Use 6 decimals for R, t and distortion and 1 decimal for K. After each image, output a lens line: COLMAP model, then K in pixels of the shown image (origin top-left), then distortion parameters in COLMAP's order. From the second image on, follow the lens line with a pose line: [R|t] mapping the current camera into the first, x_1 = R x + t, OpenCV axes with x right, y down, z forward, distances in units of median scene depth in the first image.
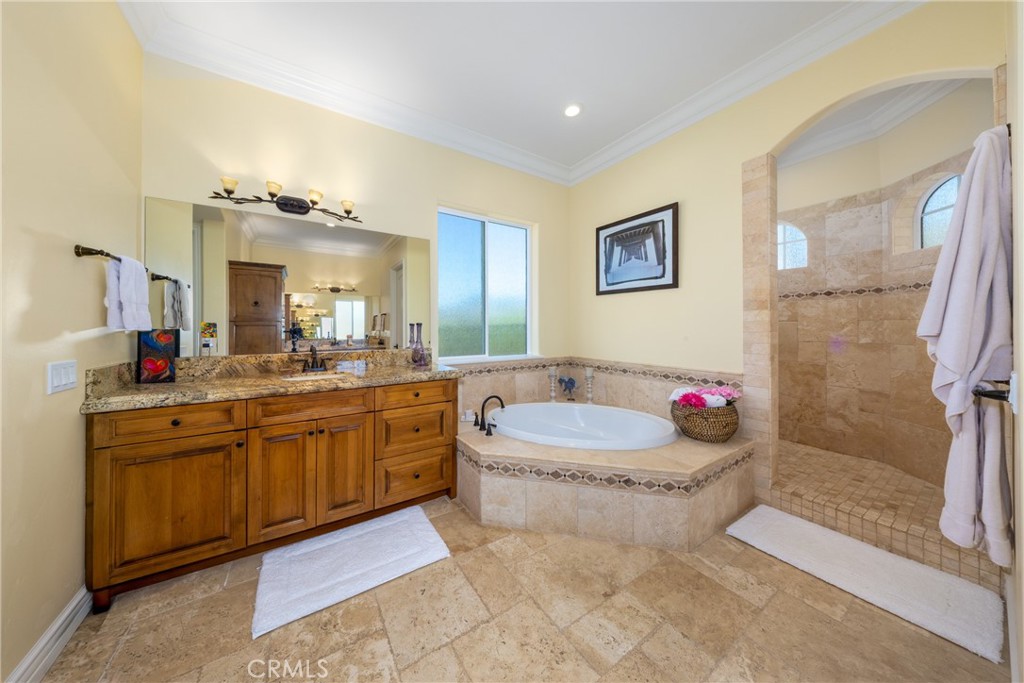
lens RADIAL K [[300.8, 0, 510.2], [0, 300.8, 324.7], [0, 0, 1]] dist [-0.000161, -0.000032]
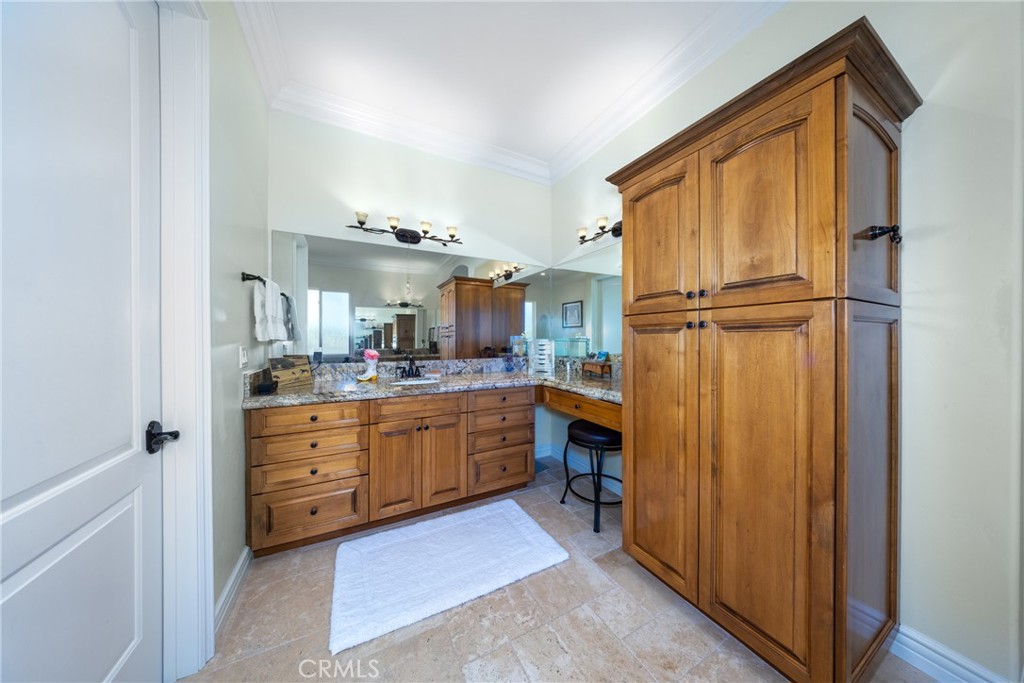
lens RADIAL K [[296.6, 0, 513.7], [0, 296.6, 339.3], [0, 0, 1]] dist [-0.007238, -0.000033]
pose [[0.997792, 0.000495, -0.066410, -0.228153], [-0.000003, 0.999973, 0.007403, 0.002449], [0.066412, -0.007386, 0.997765, -0.131948]]
